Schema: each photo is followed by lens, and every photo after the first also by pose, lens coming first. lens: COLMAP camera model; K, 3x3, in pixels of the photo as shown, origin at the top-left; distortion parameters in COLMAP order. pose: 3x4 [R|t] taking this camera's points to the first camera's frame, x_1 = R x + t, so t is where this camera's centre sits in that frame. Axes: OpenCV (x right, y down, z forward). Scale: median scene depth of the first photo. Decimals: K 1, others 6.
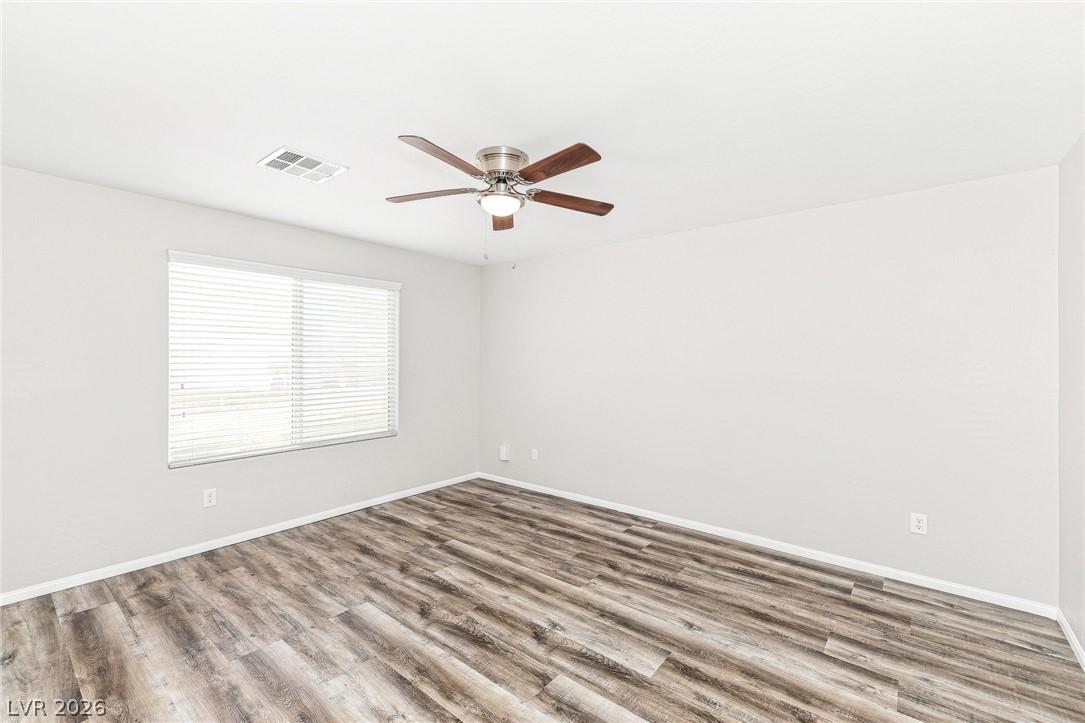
lens RADIAL K [[462.3, 0, 539.2], [0, 462.3, 357.4], [0, 0, 1]] dist [-0.004412, 0.001109]
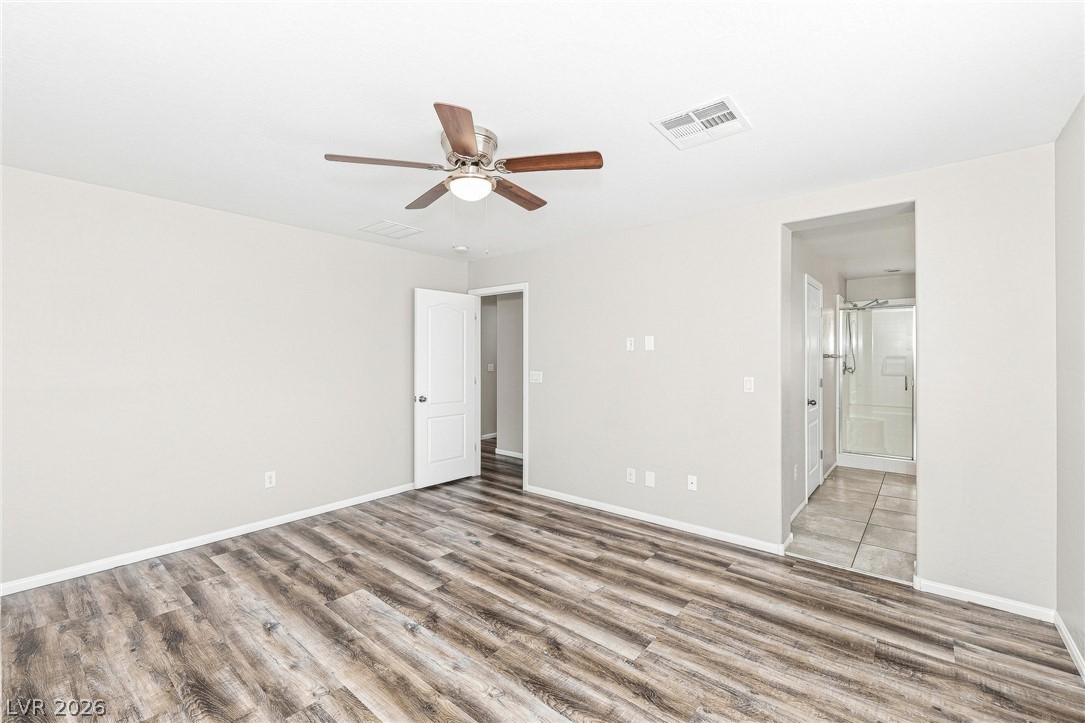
lens RADIAL K [[462.3, 0, 536.5], [0, 462.3, 361.6], [0, 0, 1]] dist [-0.004412, 0.001109]
pose [[-0.999790, -0.007093, 0.019217, -0.242156], [-0.006924, 0.999937, 0.008828, 0.017229], [-0.019279, 0.008693, -0.999776, 1.973757]]
